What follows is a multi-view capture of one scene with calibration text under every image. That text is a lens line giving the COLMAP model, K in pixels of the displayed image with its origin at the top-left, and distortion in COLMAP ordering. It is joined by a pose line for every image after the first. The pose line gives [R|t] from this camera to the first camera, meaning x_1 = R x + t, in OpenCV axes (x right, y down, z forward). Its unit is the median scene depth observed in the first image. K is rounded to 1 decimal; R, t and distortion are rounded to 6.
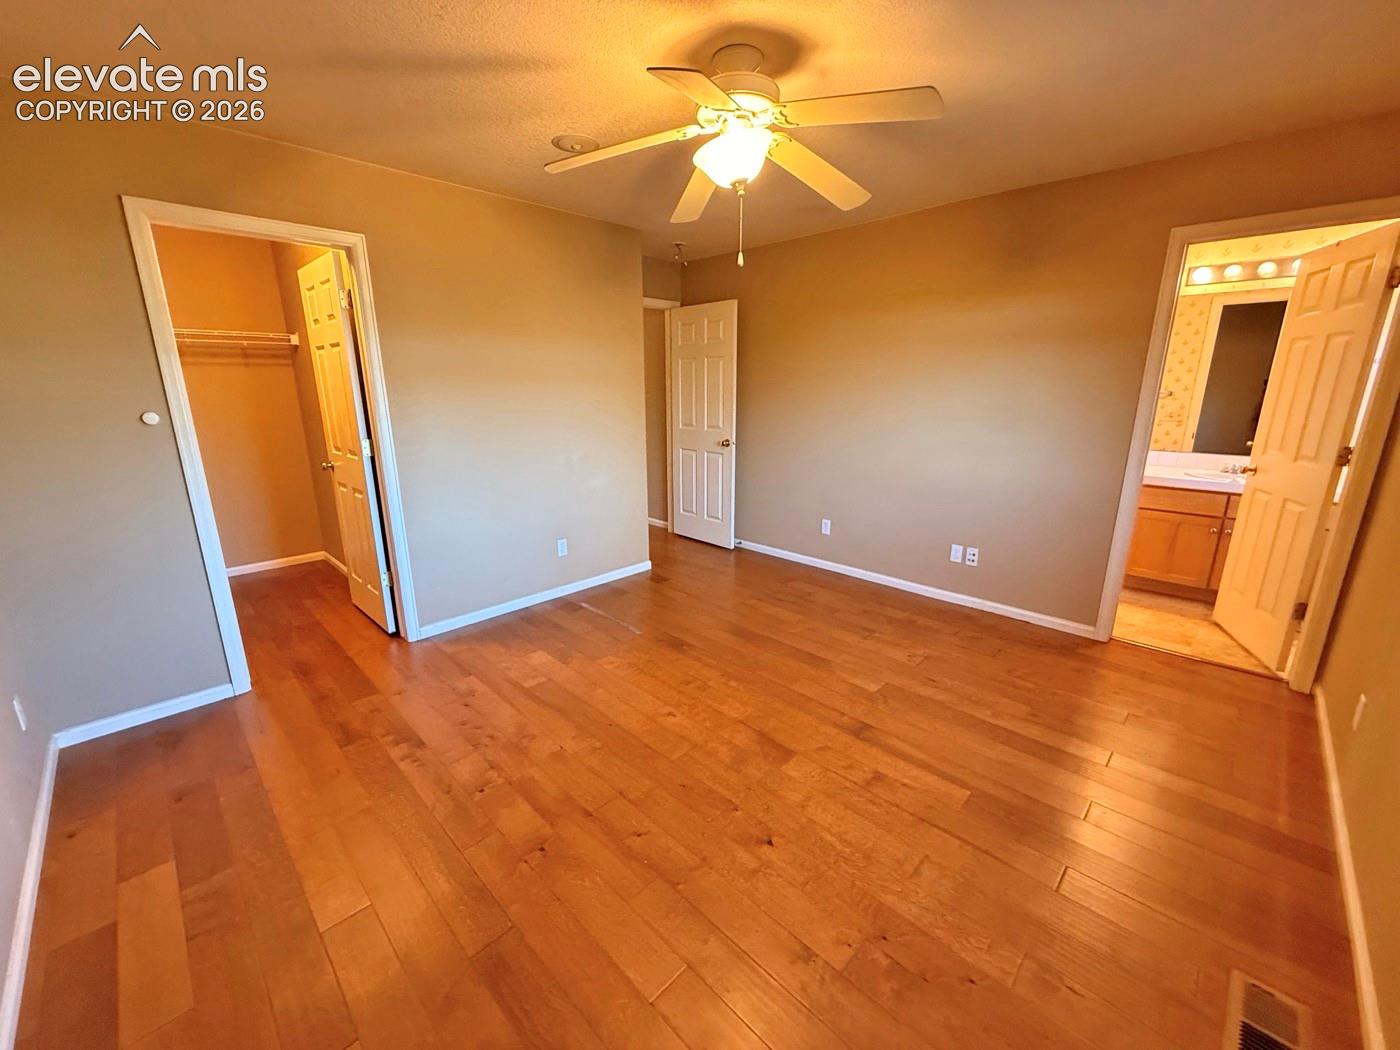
lens RADIAL K [[558.9, 0, 694.7], [0, 558.9, 524.7], [0, 0, 1]] dist [0.000255, 0.000102]
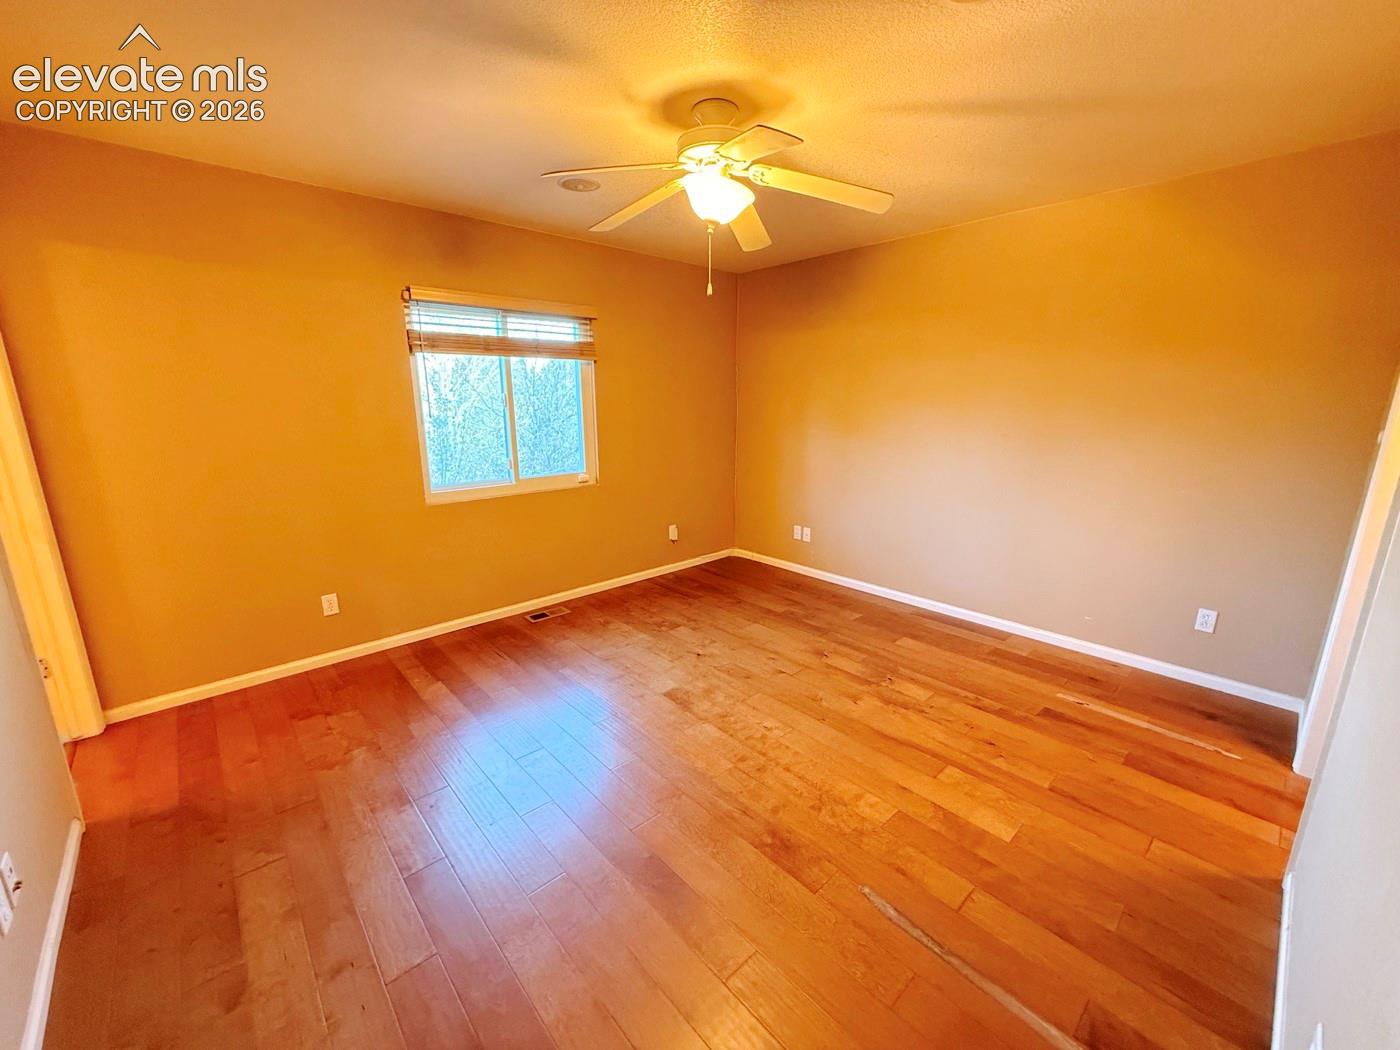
lens RADIAL K [[555.2, 0, 694.8], [0, 555.2, 526.7], [0, 0, 1]] dist [-0.001073, -0.000188]
pose [[-0.998401, -0.006228, 0.056193, 0.033409], [0.020510, 0.886308, 0.462642, -0.402932], [-0.052685, 0.463055, -0.884762, 1.551122]]
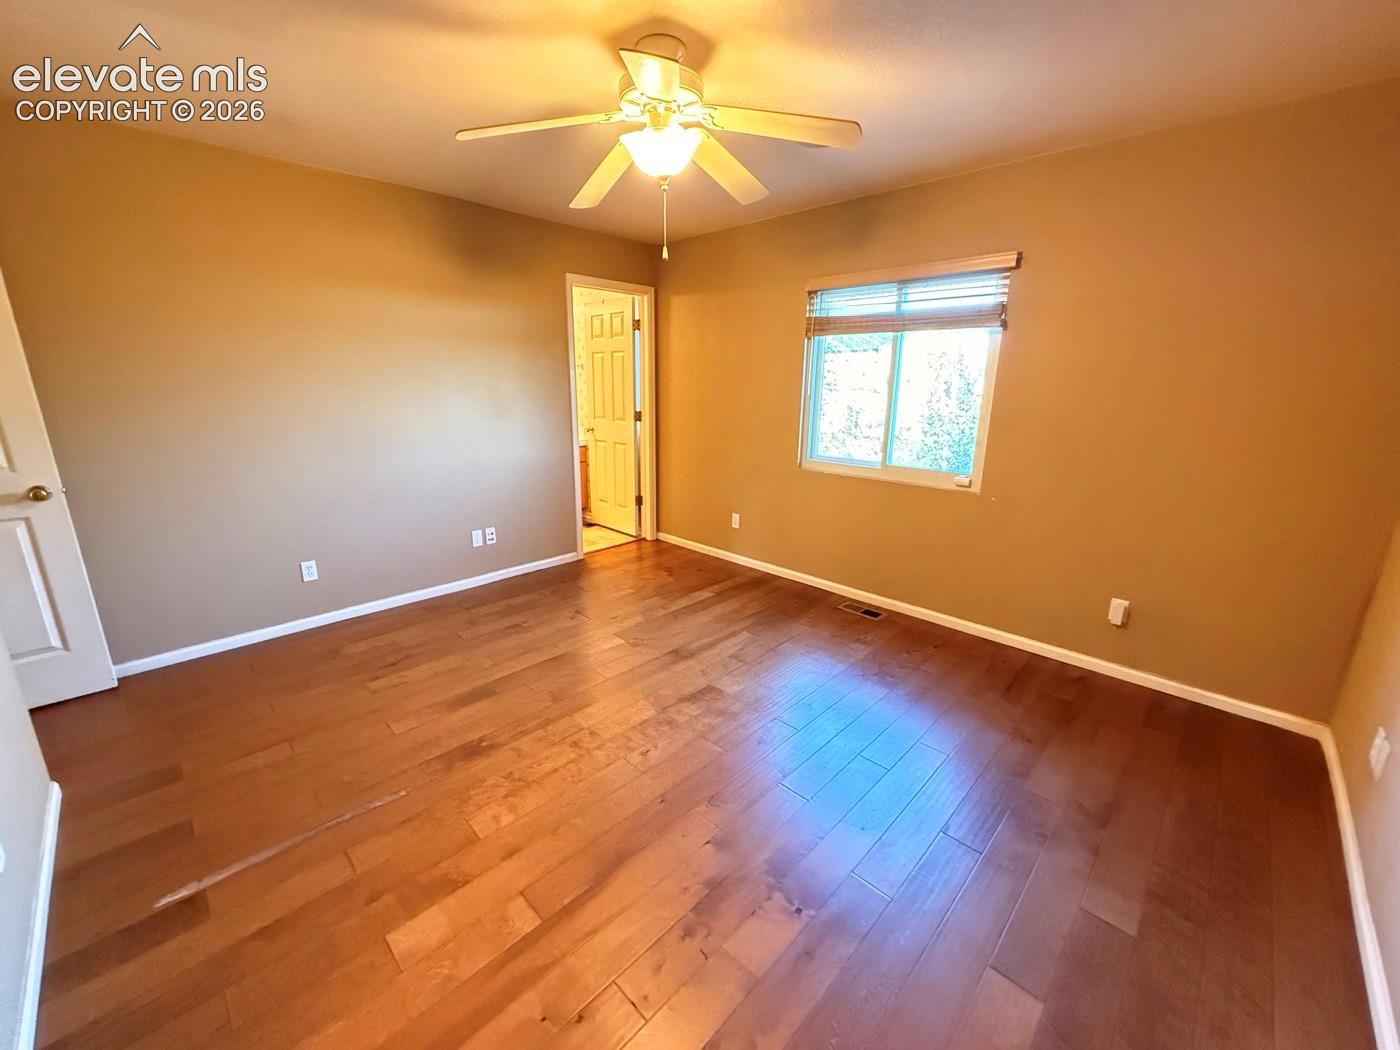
lens RADIAL K [[558.9, 0, 694.7], [0, 558.9, 524.7], [0, 0, 1]] dist [0.000255, 0.000102]
pose [[-0.003990, -0.250518, 0.968104, -0.724047], [0.237891, 0.940081, 0.244247, -0.175689], [-0.971284, 0.231277, 0.055846, 0.712869]]
